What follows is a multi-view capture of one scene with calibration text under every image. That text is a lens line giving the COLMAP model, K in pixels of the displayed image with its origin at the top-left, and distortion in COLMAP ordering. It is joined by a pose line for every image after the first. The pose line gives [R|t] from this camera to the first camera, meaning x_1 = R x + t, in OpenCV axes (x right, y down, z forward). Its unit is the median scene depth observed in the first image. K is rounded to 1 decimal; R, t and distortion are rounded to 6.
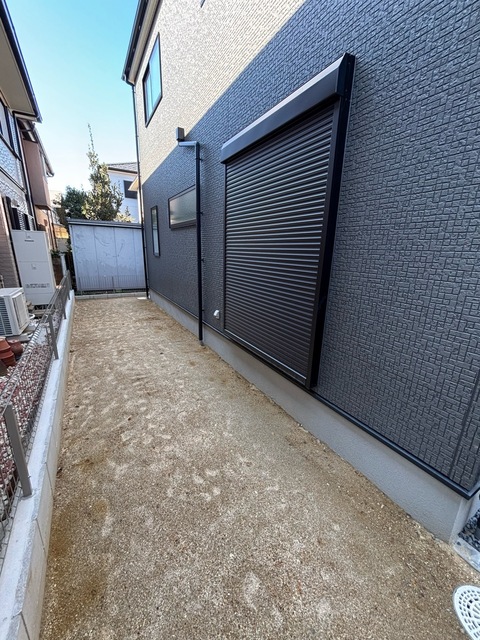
lens RADIAL K [[258.4, 0, 239.4], [0, 258.4, 319.7], [0, 0, 1]] dist [-0.000376, 0.000644]
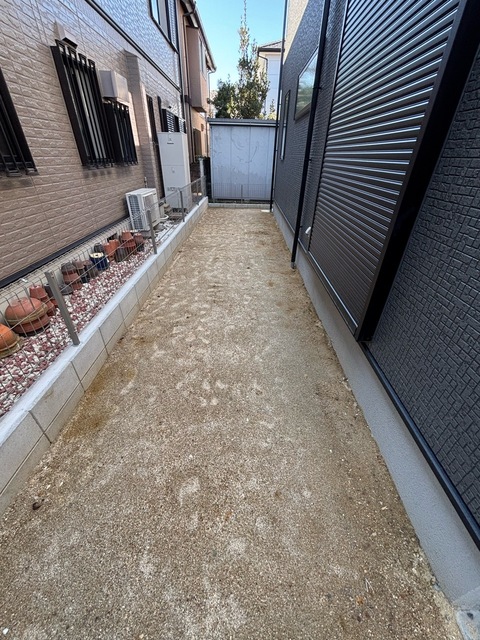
lens RADIAL K [[258.4, 0, 240.4], [0, 258.4, 319.7], [0, 0, 1]] dist [-0.000376, 0.000644]
pose [[0.856315, 0.270364, -0.440032, 0.196225], [-0.133684, 0.939024, 0.316801, 0.010809], [0.498852, -0.212456, 0.840243, 0.141404]]
